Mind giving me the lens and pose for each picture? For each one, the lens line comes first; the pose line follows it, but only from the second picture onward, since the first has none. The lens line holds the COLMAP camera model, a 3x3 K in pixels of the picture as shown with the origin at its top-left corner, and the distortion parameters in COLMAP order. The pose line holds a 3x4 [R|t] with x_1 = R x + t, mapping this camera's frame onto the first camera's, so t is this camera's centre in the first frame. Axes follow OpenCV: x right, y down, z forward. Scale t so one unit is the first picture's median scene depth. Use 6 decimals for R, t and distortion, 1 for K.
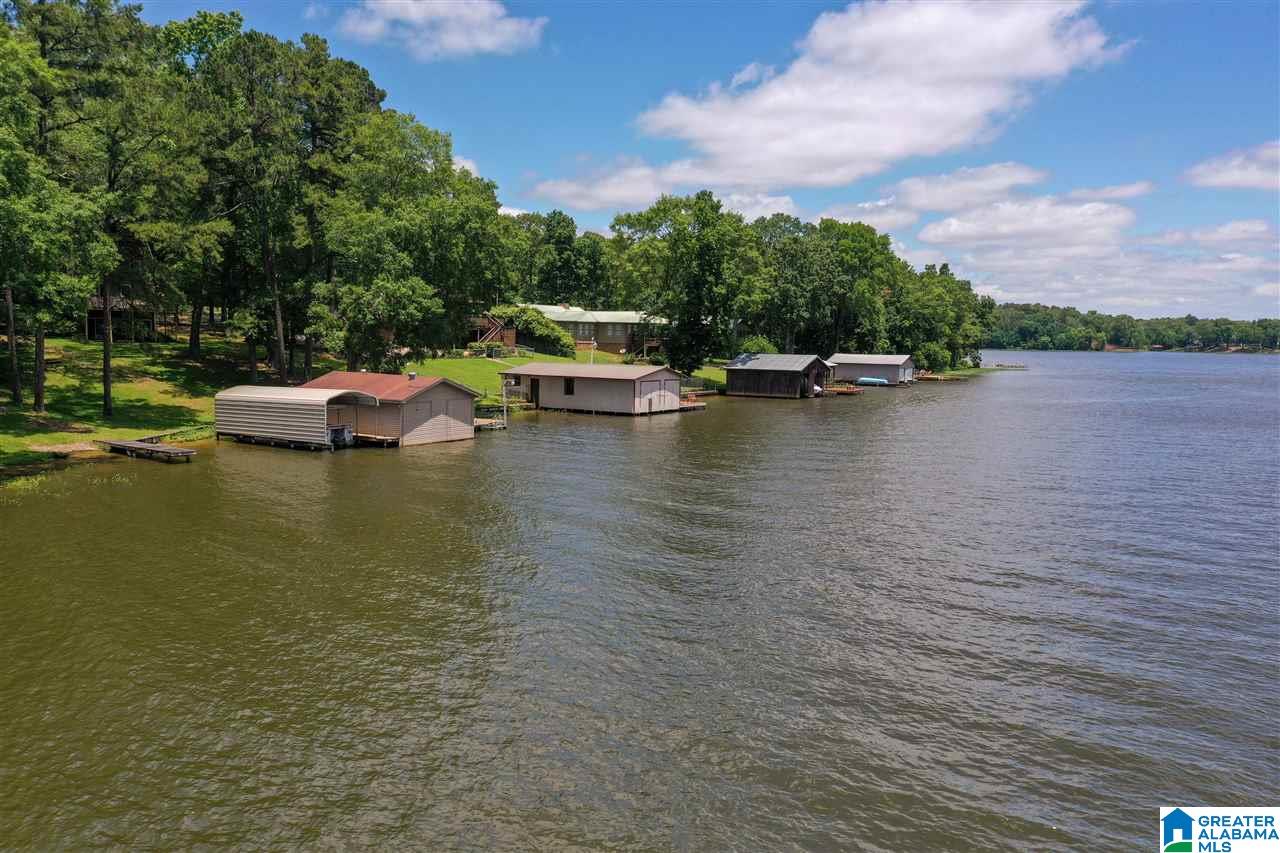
lens RADIAL K [[1073.3, 0, 640.0], [0, 1073.3, 426.5], [0, 0, 1]] dist [-0.161962, -0.002036]
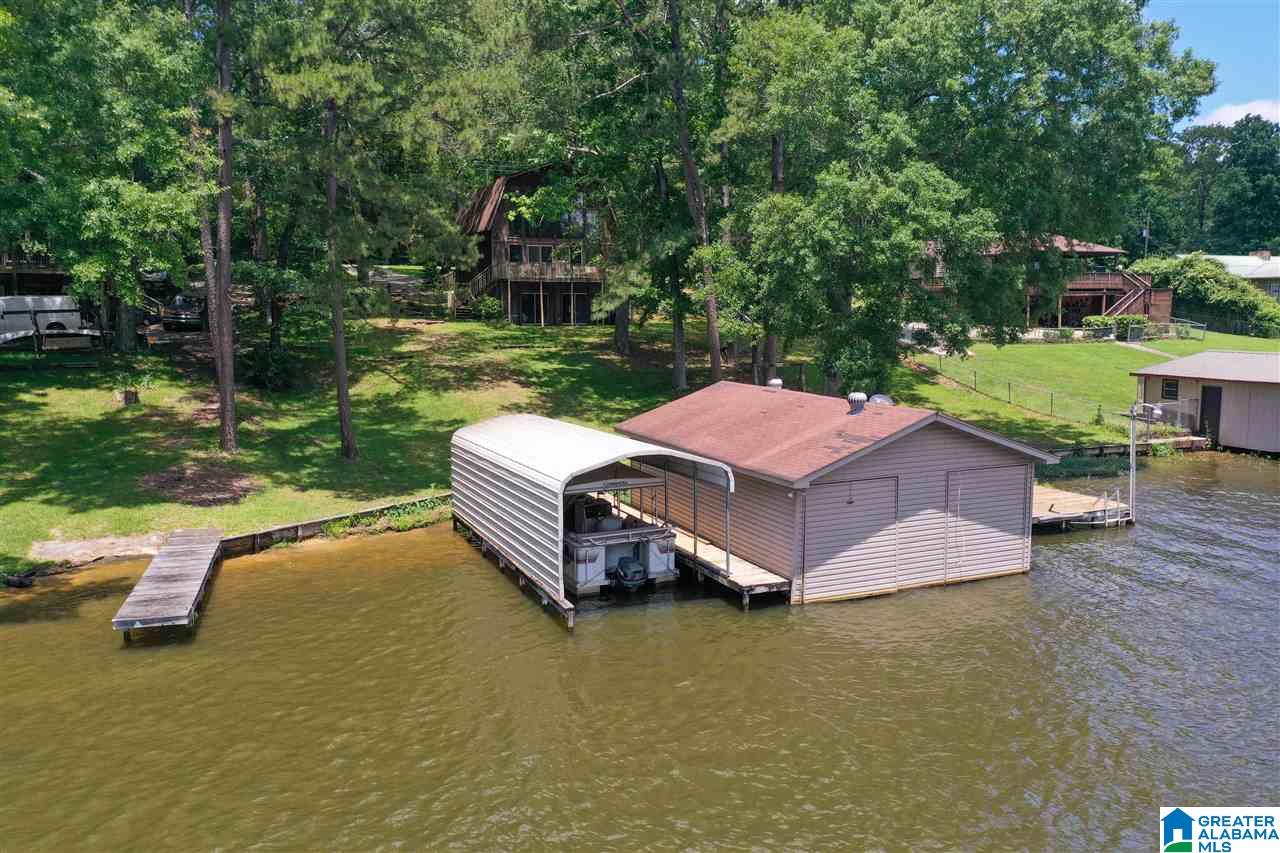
lens RADIAL K [[998.2, 0, 639.3], [0, 998.2, 464.4], [0, 0, 1]] dist [-0.005305, 0.000226]
pose [[0.823838, 0.054976, -0.564153, -0.056278], [-0.020458, 0.997521, 0.067333, -0.034894], [0.566457, -0.043930, 0.822920, 0.488492]]
